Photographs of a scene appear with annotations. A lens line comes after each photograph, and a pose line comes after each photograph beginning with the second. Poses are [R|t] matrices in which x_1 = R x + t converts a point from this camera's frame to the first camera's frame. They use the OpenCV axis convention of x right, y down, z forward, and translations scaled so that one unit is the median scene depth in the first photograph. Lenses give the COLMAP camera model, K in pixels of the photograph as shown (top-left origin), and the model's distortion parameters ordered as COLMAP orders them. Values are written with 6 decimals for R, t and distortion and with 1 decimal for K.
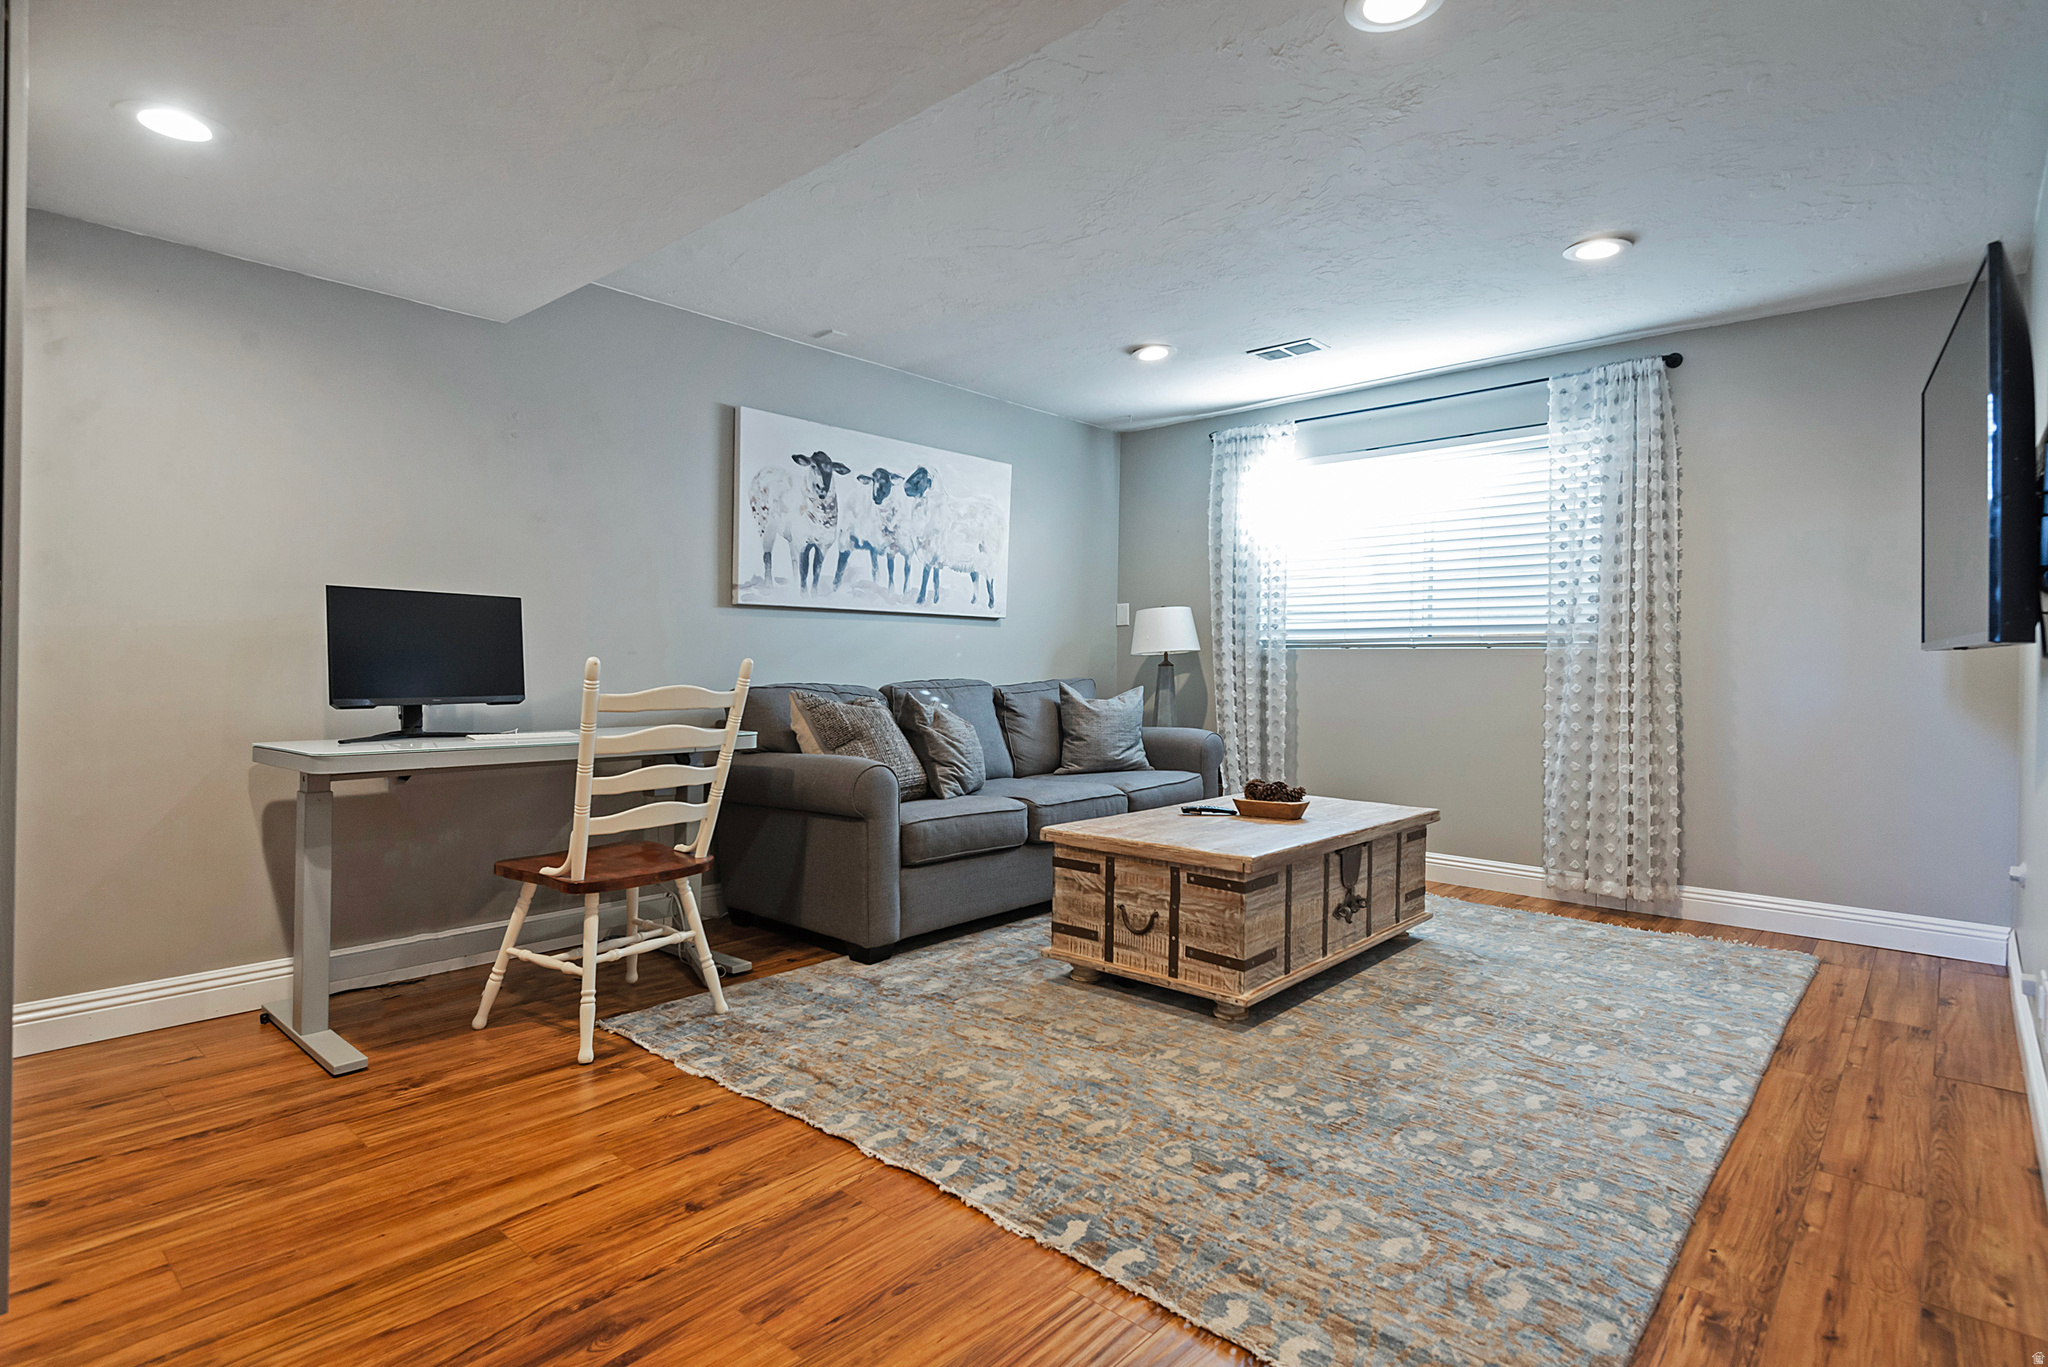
lens RADIAL K [[1048.5, 0, 1024.1], [0, 1048.5, 679.9], [0, 0, 1]] dist [0.014778, -0.001660]
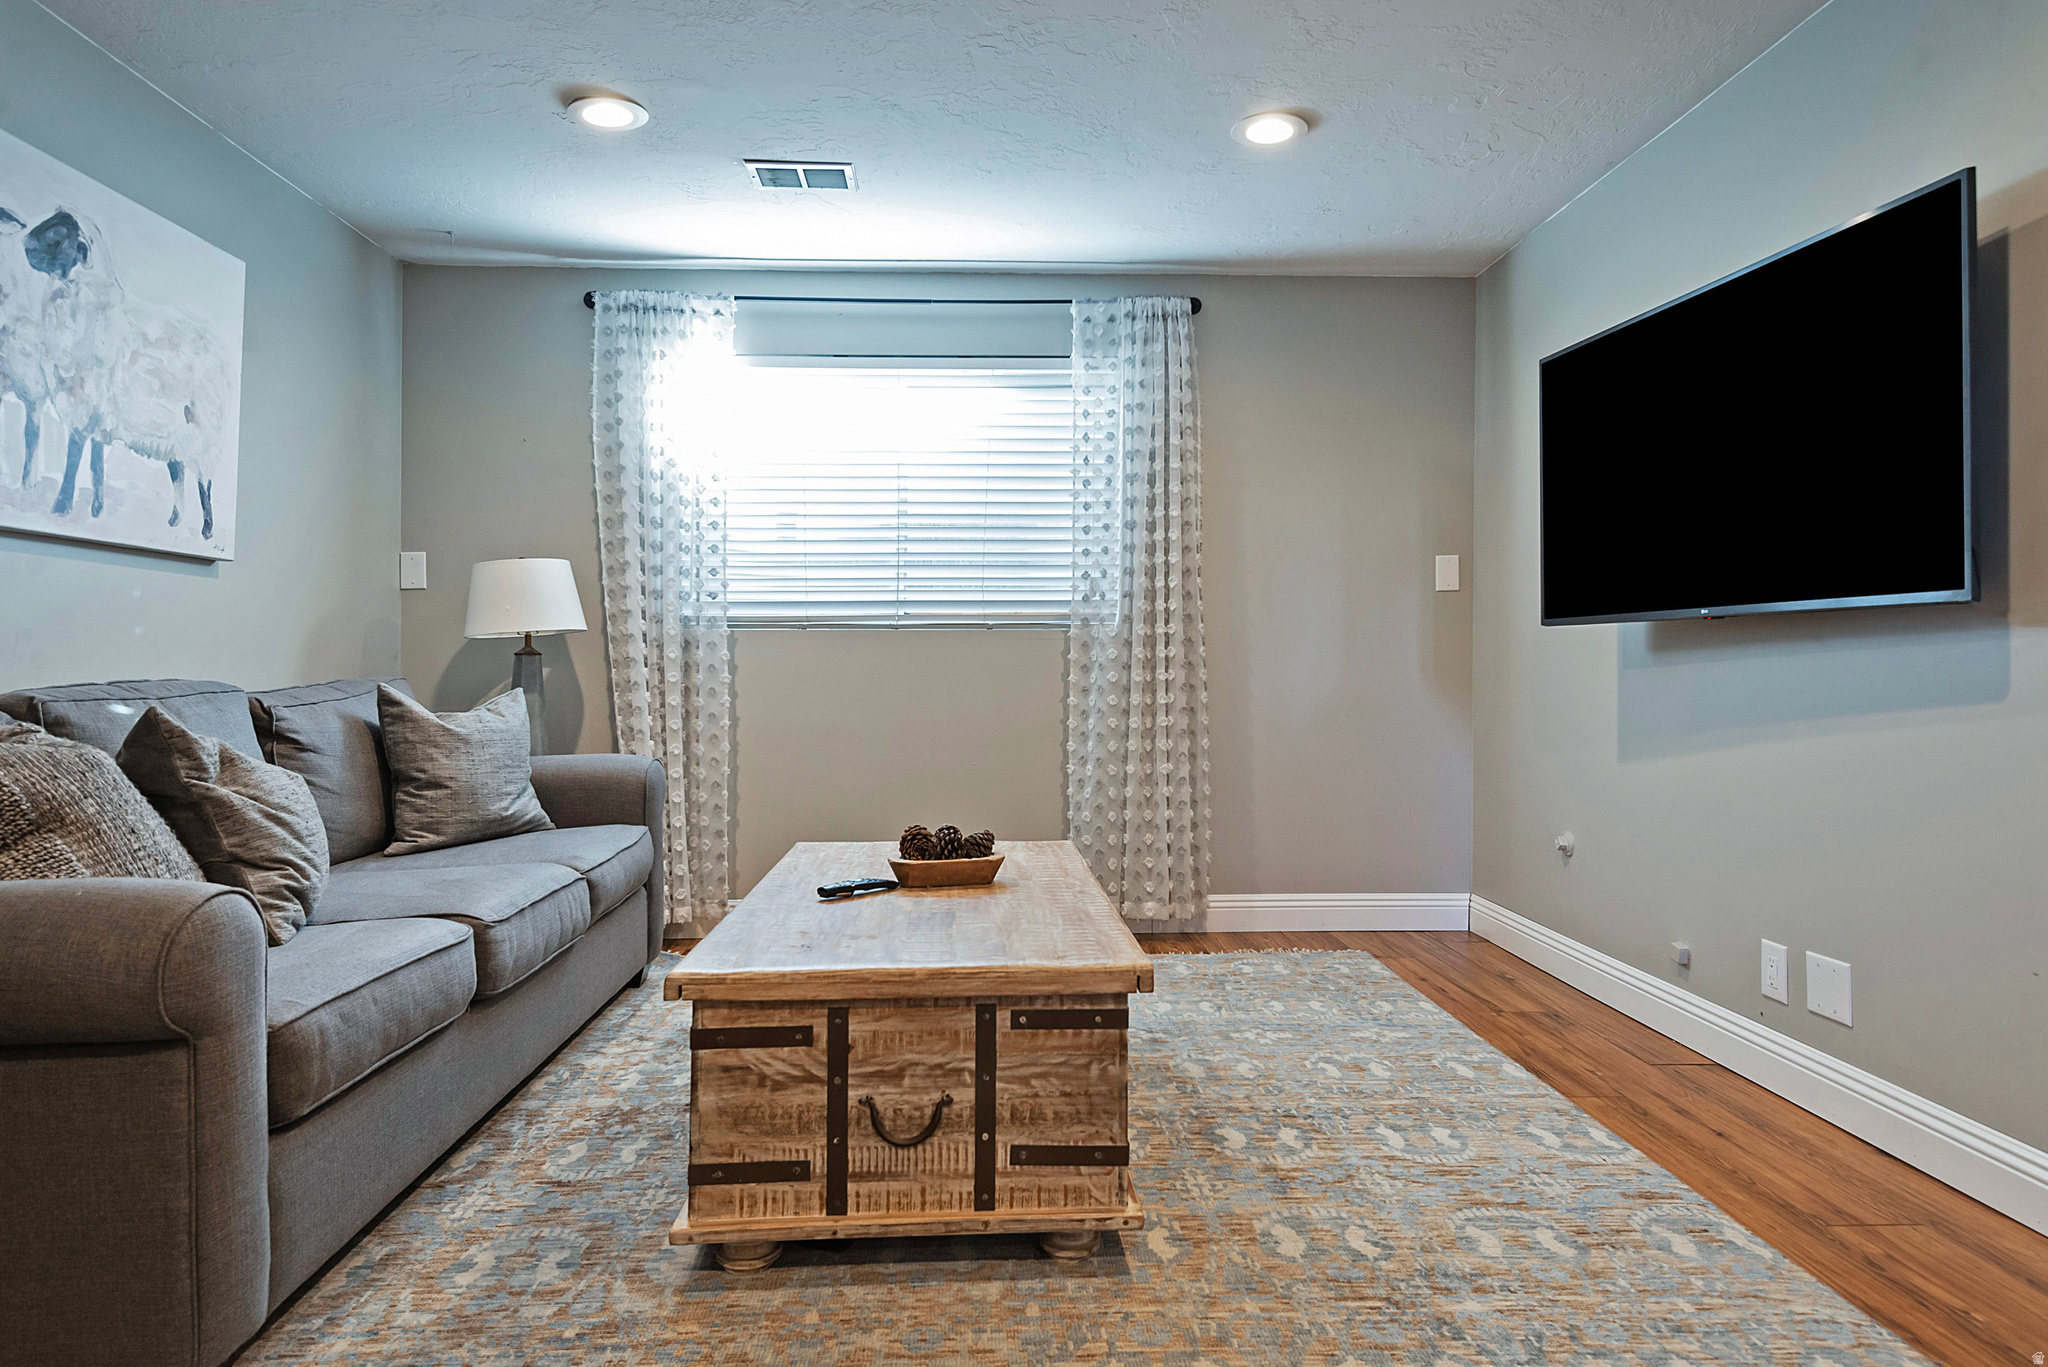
lens RADIAL K [[1196.9, 0, 1034.1], [0, 1196.9, 669.2], [0, 0, 1]] dist [0.038356, -0.013925]
pose [[0.711113, -0.010045, 0.703006, -0.194128], [0.019336, 0.999799, -0.005273, 0.005687], [-0.702812, 0.017344, 0.711164, 0.378101]]
